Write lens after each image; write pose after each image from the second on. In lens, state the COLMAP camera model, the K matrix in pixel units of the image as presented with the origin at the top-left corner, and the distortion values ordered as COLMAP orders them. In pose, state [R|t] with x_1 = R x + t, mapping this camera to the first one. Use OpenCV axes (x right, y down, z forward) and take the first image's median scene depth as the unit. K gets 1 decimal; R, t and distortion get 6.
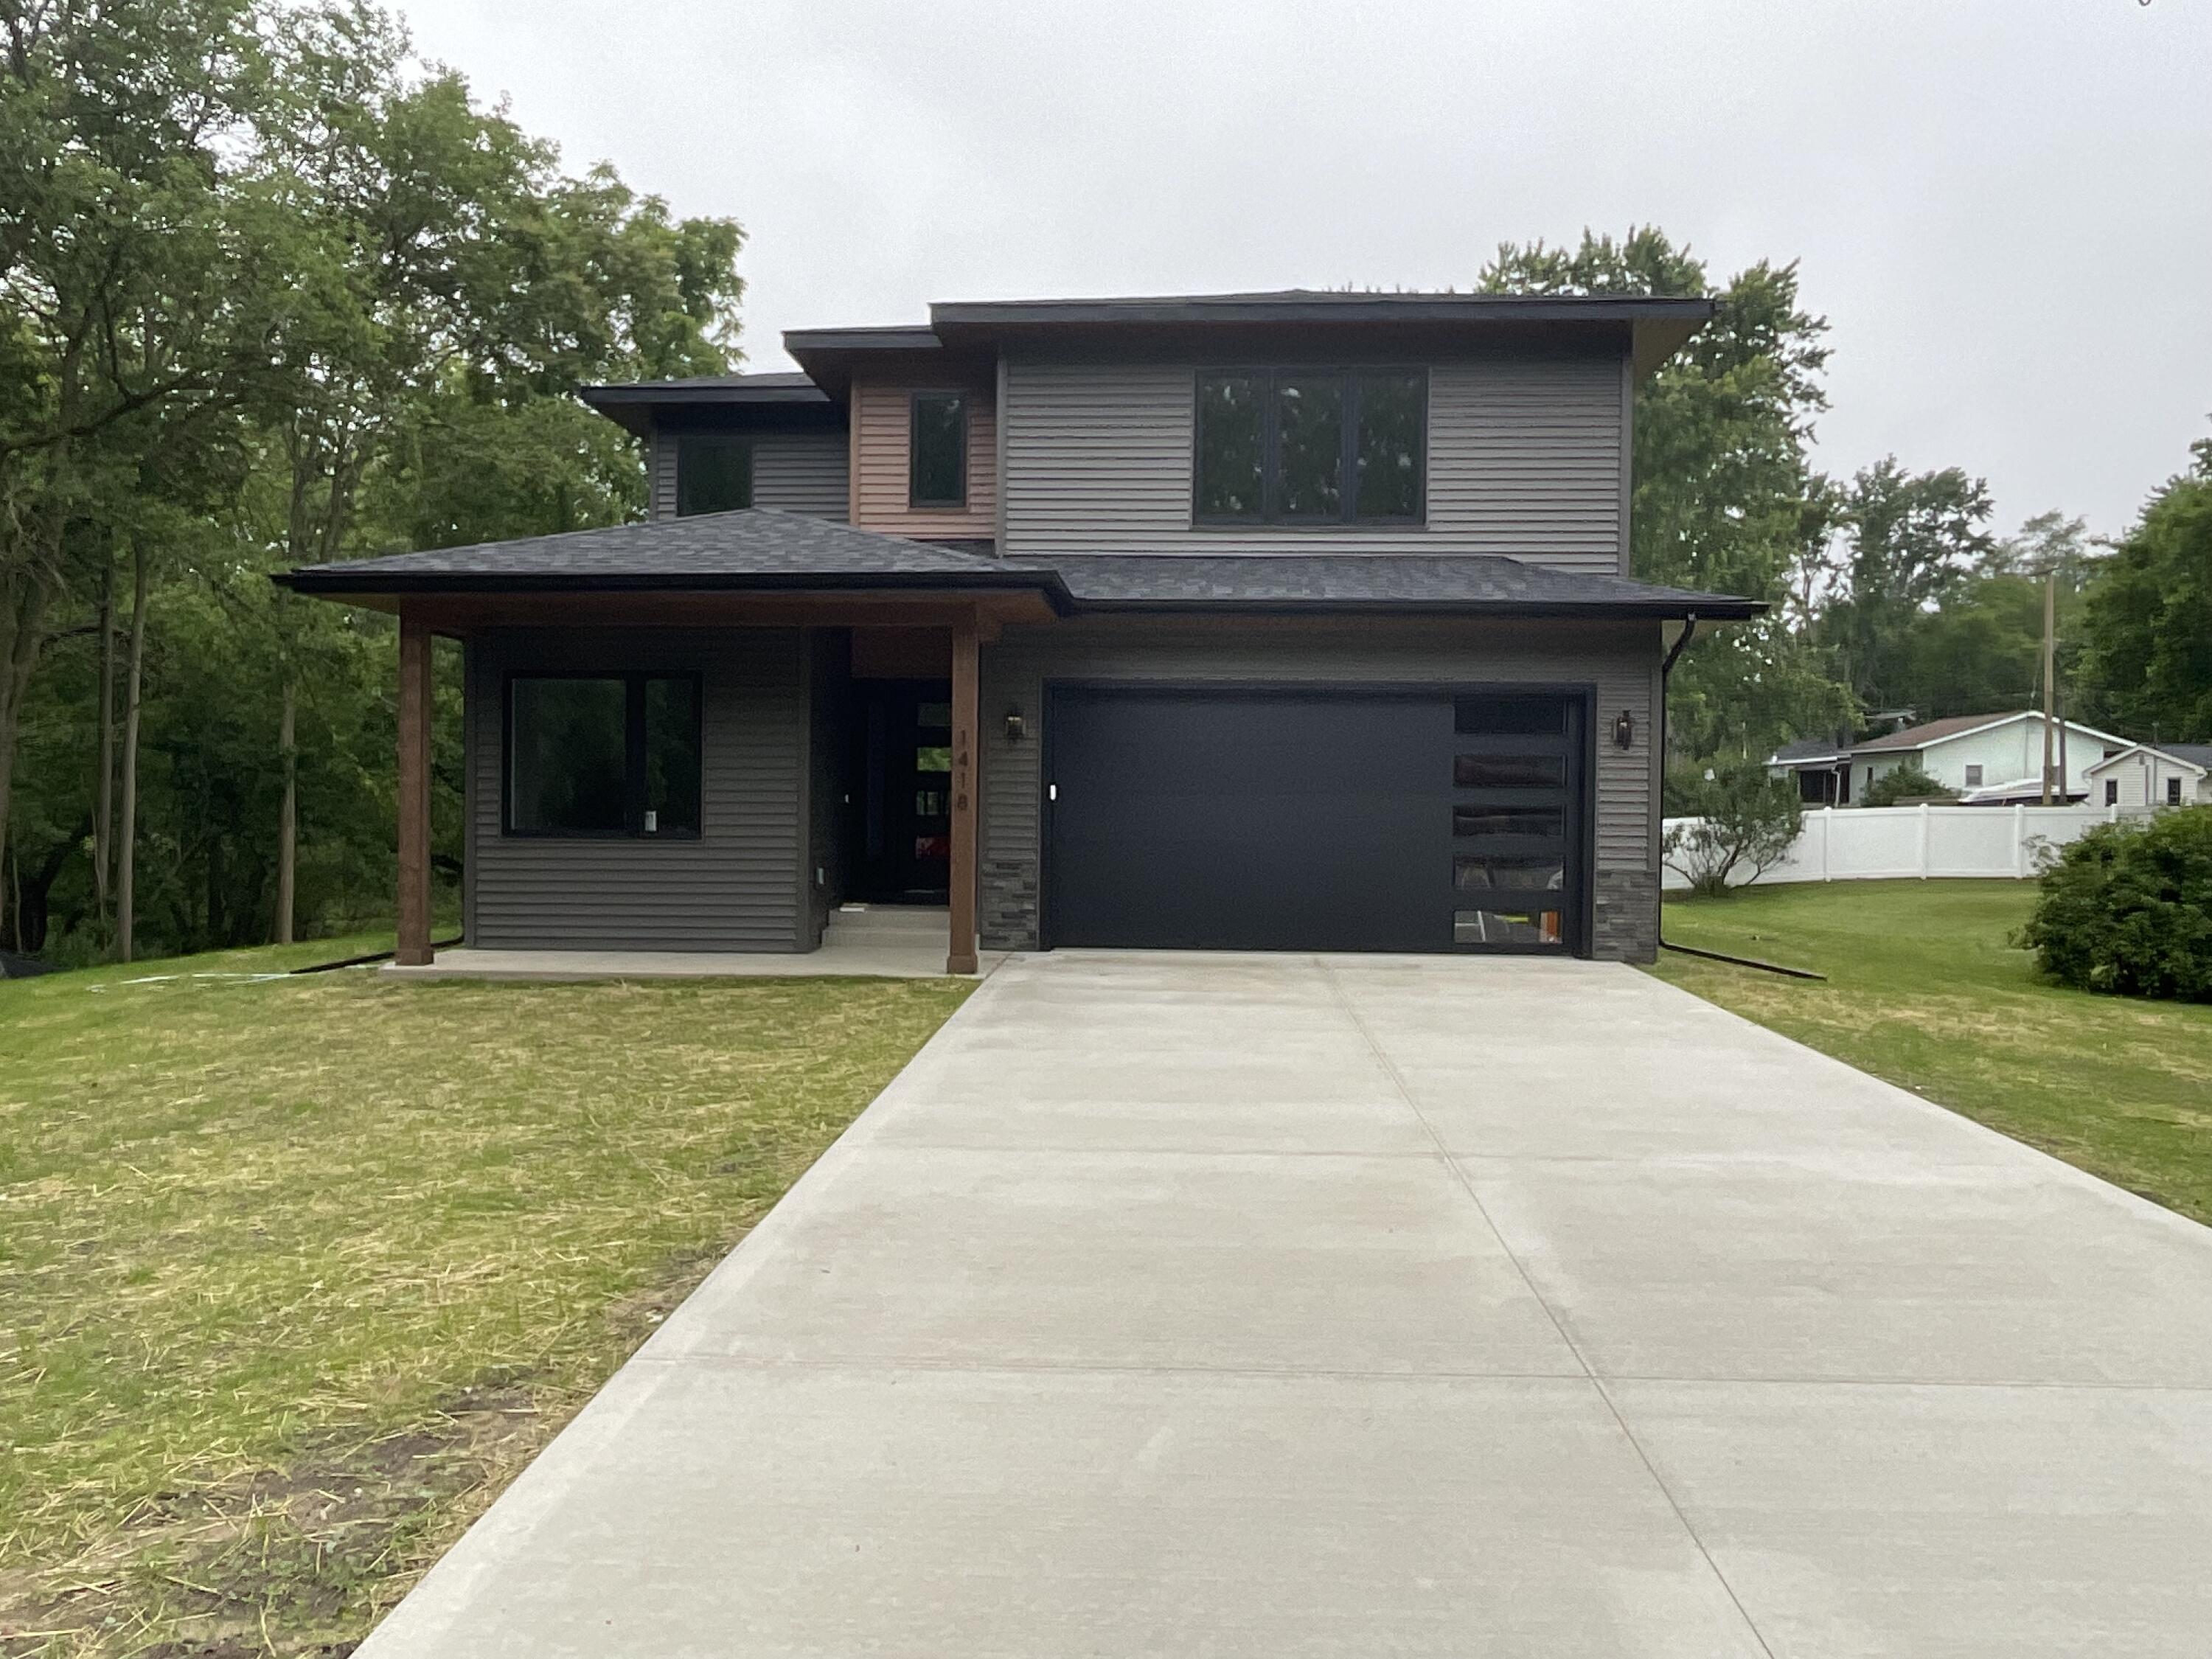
lens RADIAL K [[1608.8, 0, 1106.0], [0, 1608.8, 829.5], [0, 0, 1]] dist [0.033268, 0.000350]
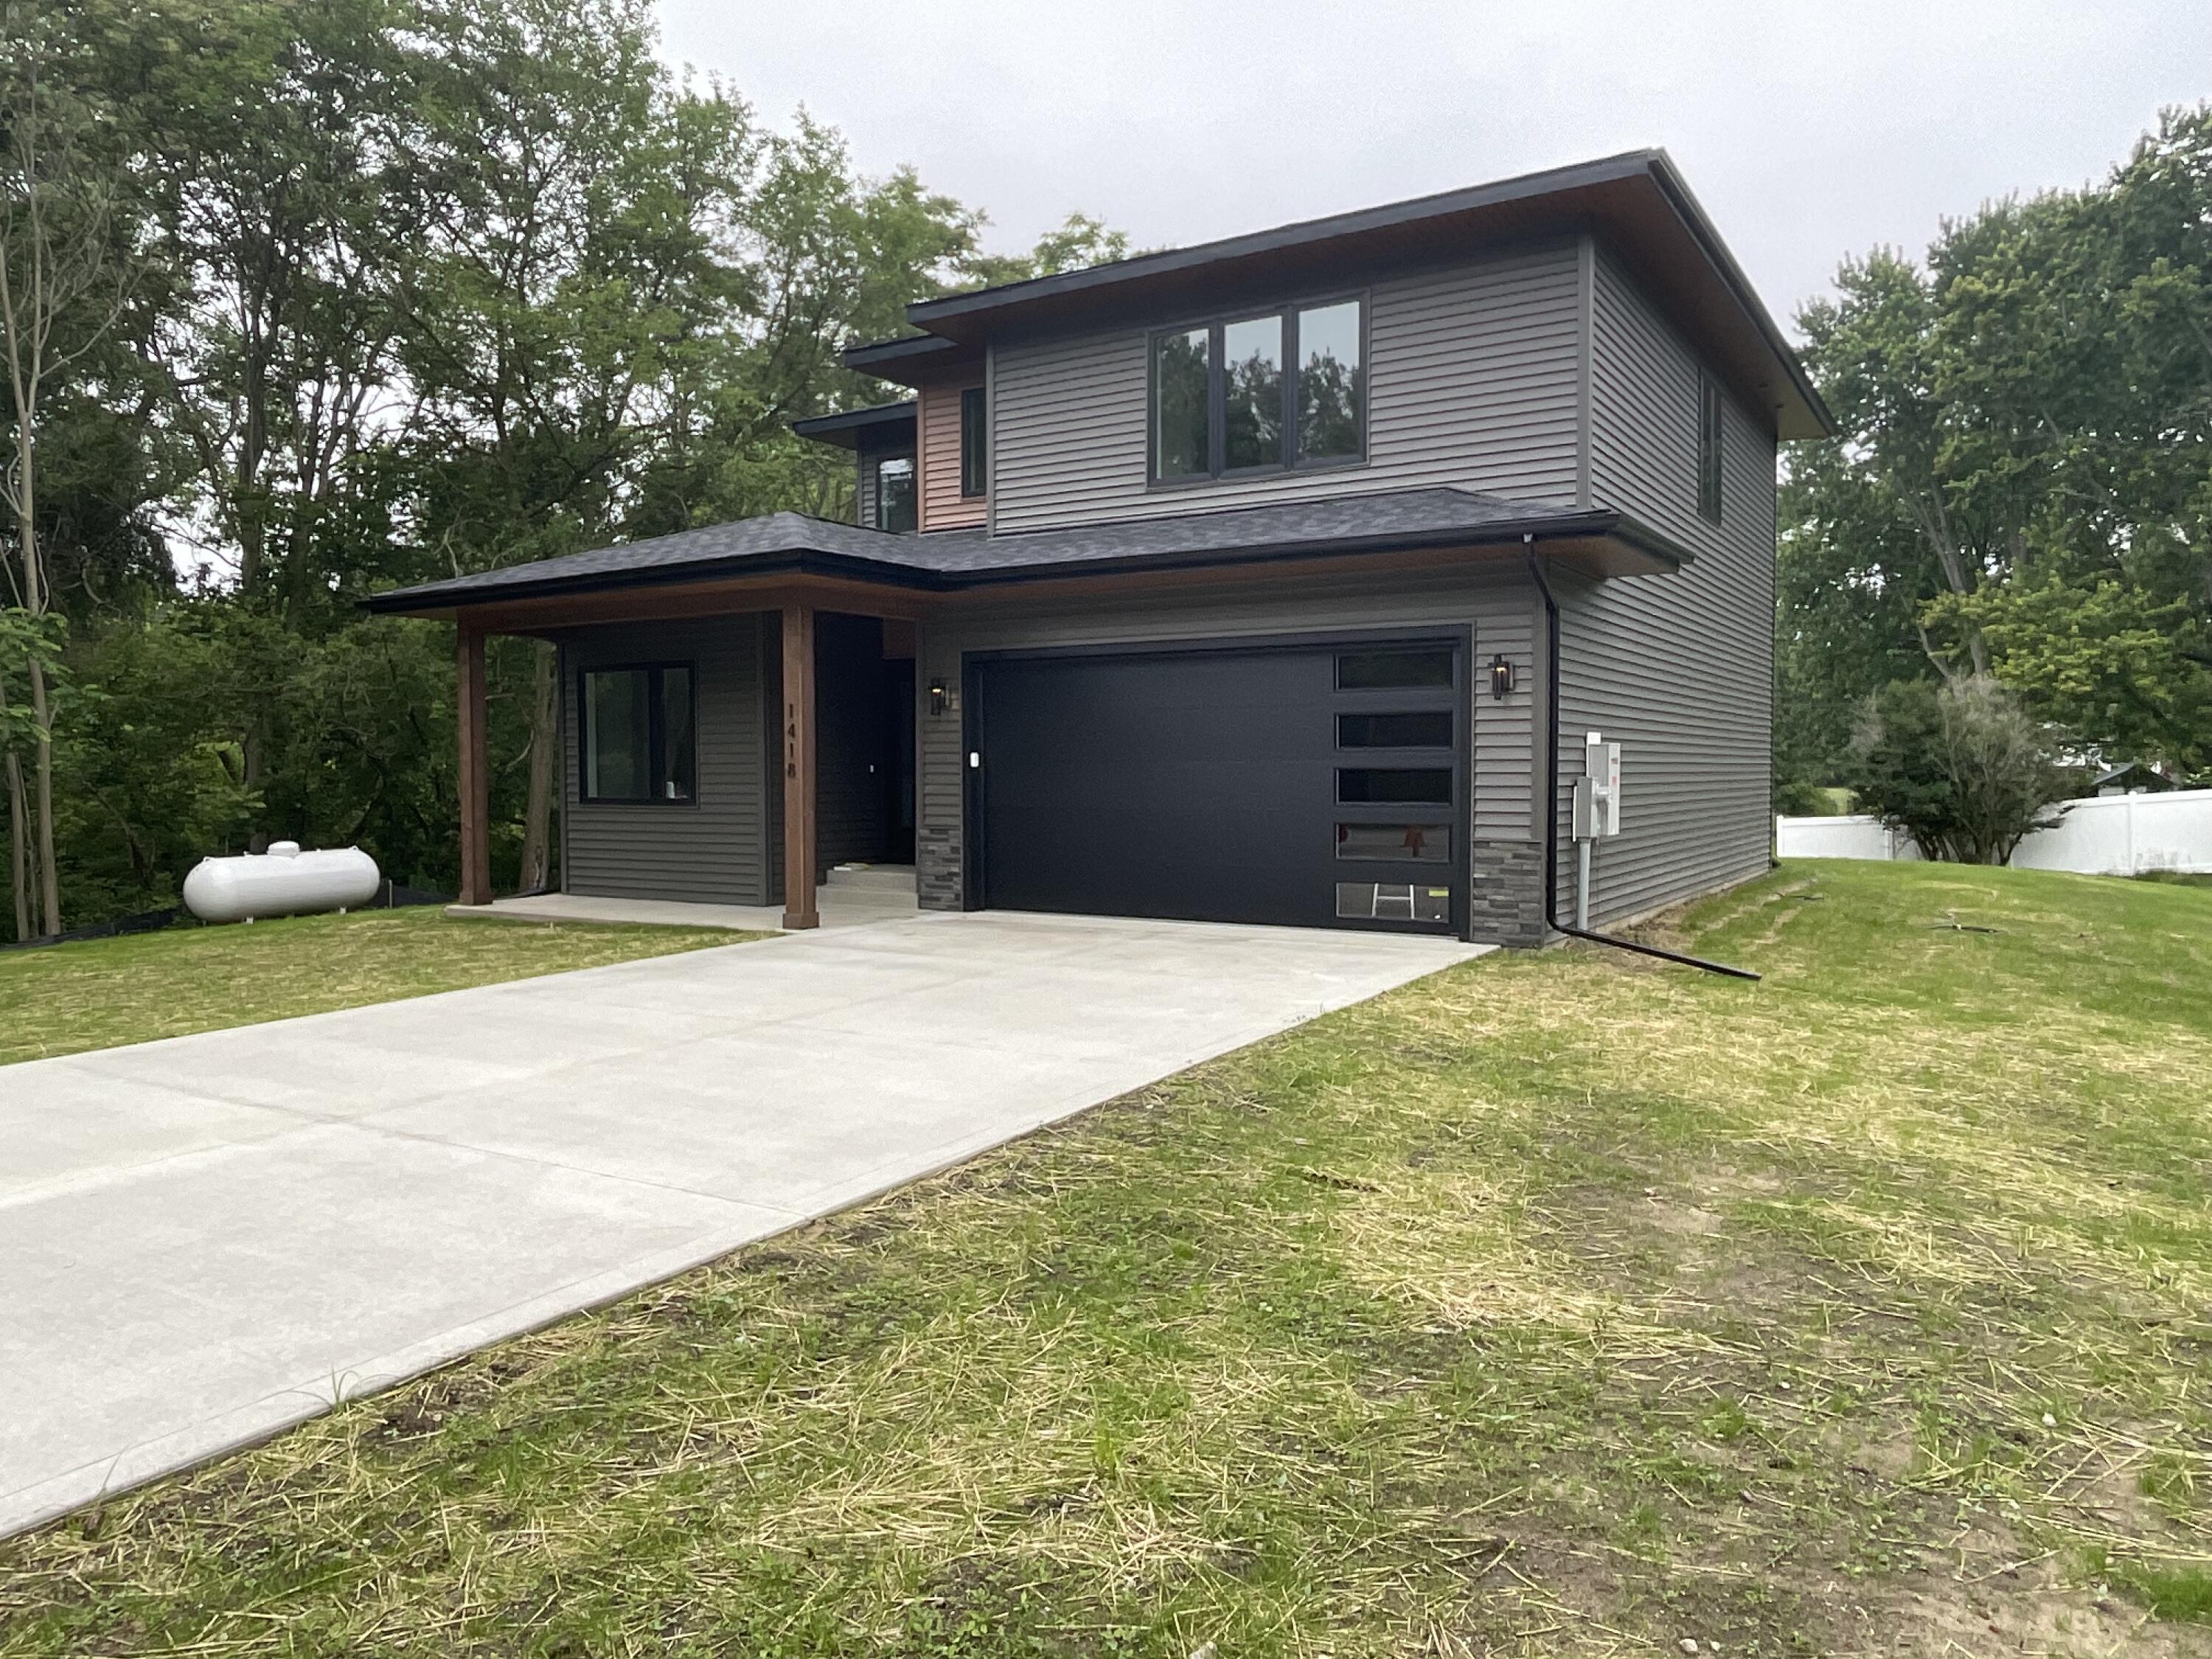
lens RADIAL K [[1517.6, 0, 1106.0], [0, 1517.6, 829.5], [0, 0, 1]] dist [0.001503, 0.000234]
pose [[0.865236, 0.005409, -0.501335, 0.535480], [0.003797, 0.999842, 0.017341, 0.005186], [0.501350, -0.016908, 0.865079, 0.190987]]
